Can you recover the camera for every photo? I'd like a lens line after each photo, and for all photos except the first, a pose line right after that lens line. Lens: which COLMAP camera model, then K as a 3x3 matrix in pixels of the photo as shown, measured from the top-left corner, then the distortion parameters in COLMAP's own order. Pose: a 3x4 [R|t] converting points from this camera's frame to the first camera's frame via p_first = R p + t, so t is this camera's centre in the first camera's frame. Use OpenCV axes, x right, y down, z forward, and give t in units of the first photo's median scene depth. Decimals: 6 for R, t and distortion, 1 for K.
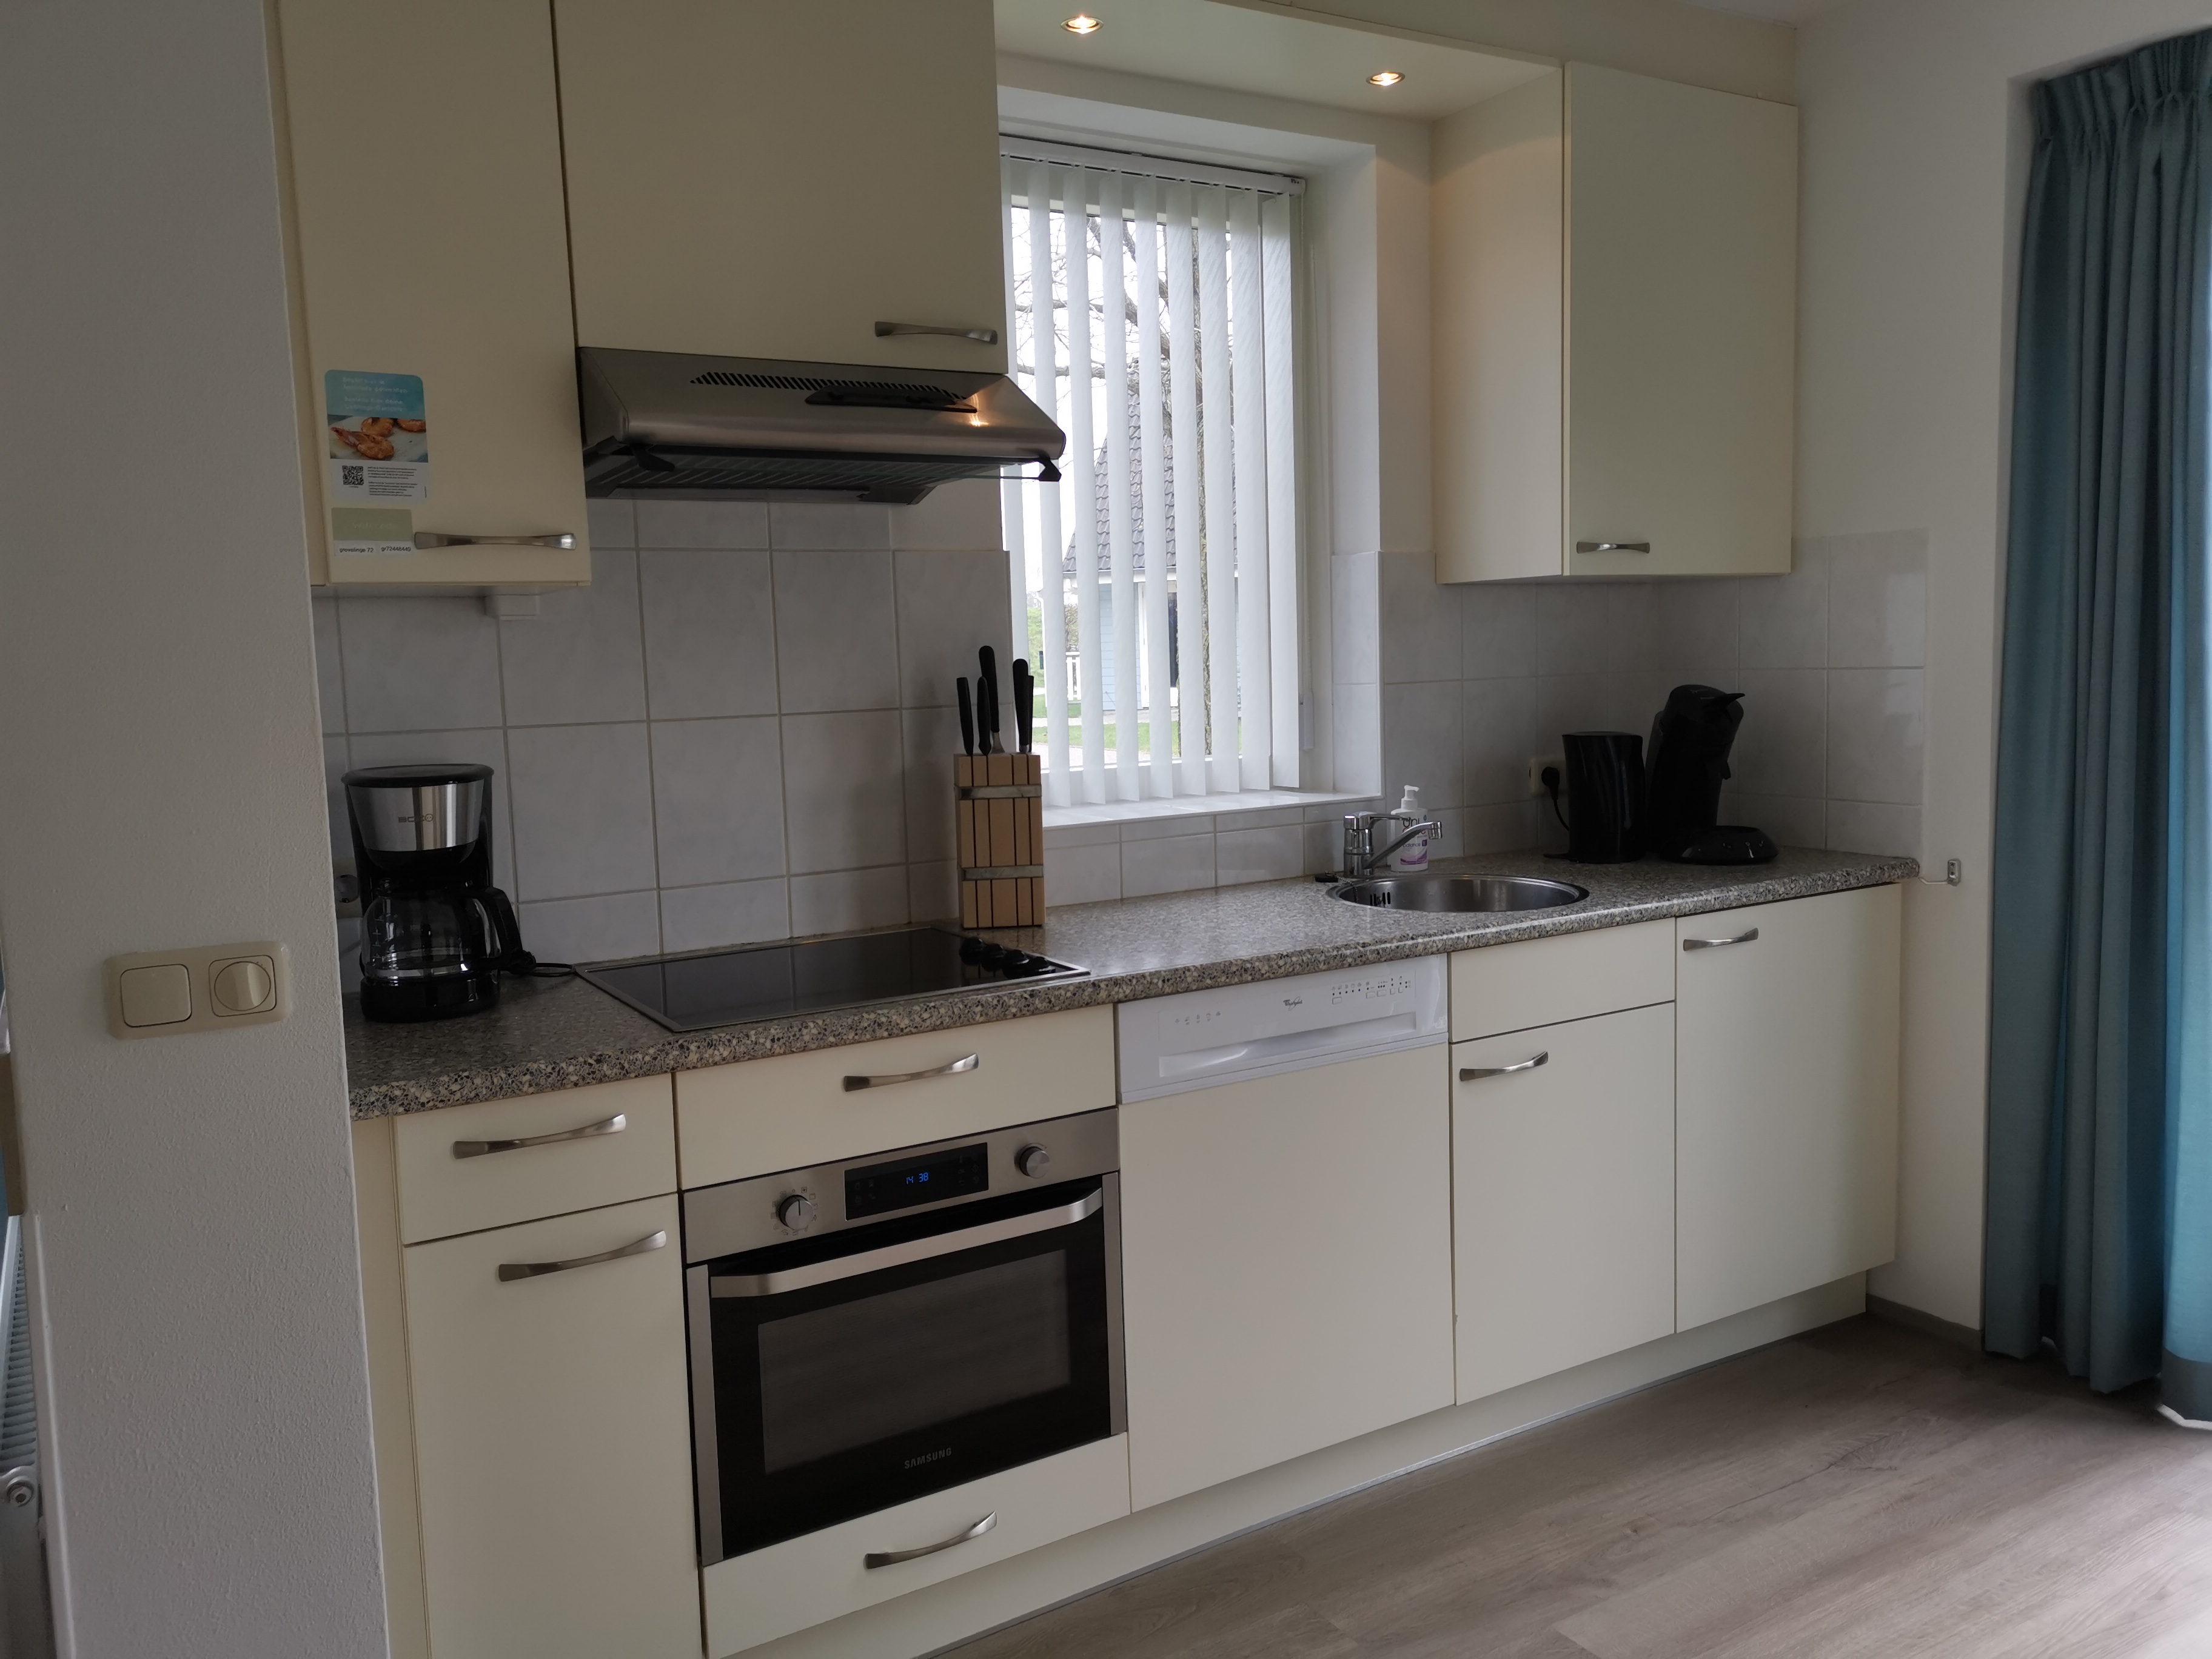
lens RADIAL K [[1699.2, 0, 1106.0], [0, 1699.2, 829.5], [0, 0, 1]] dist [0.044921, -0.003358]
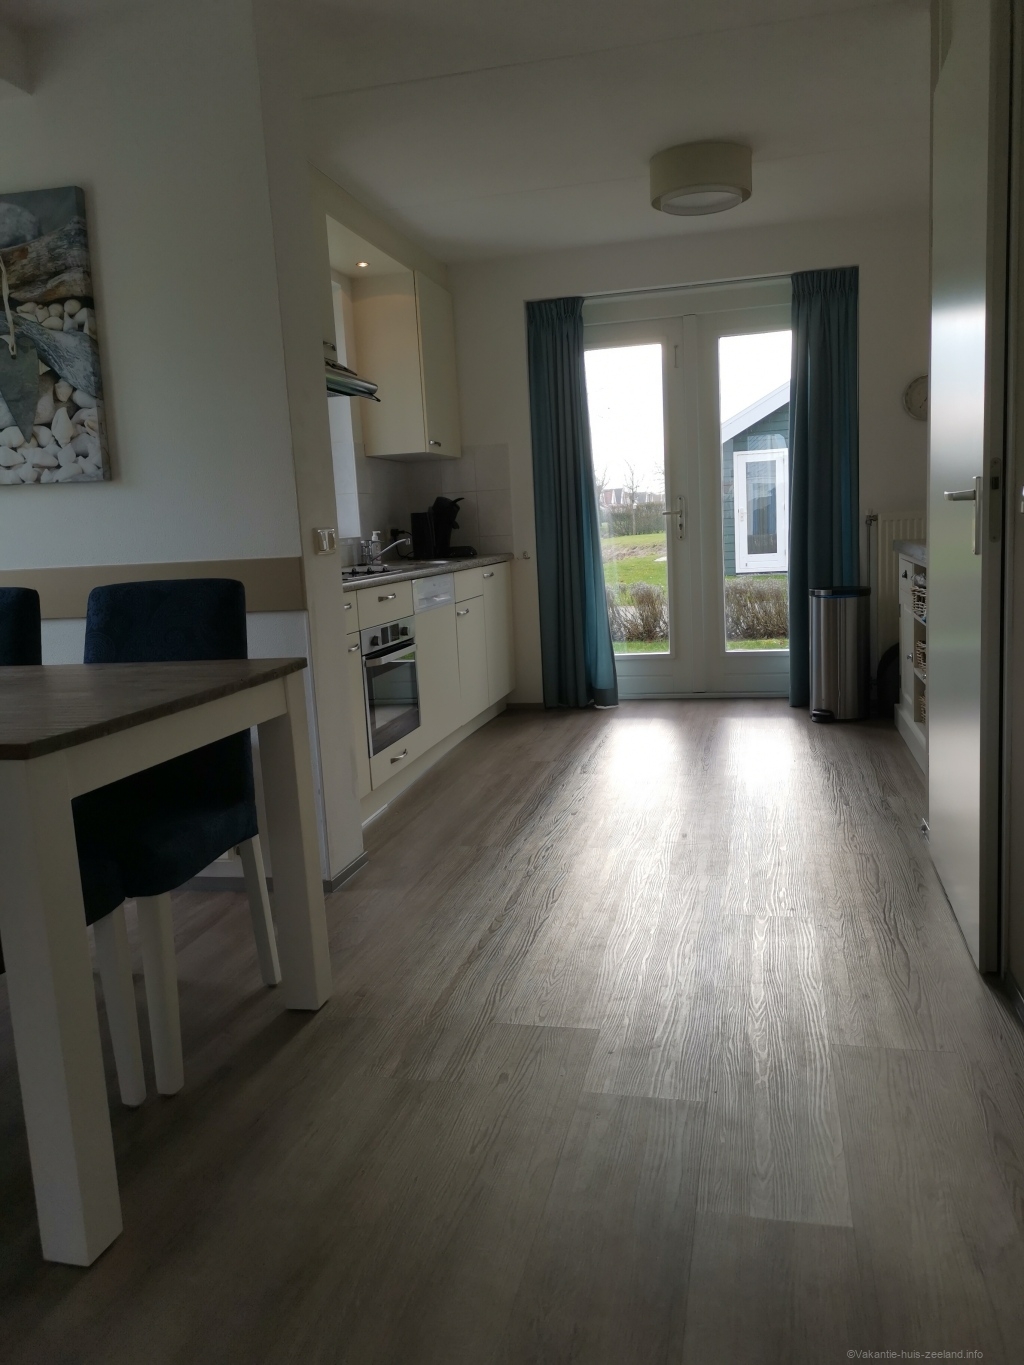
lens RADIAL K [[1054.1, 0, 512.0], [0, 1054.1, 682.5], [0, 0, 1]] dist [0.048852, -0.002971]
pose [[0.711838, -0.114092, 0.693015, -0.867714], [0.104854, 0.992923, 0.055765, 0.144131], [-0.694473, 0.032970, 0.718763, -0.338575]]
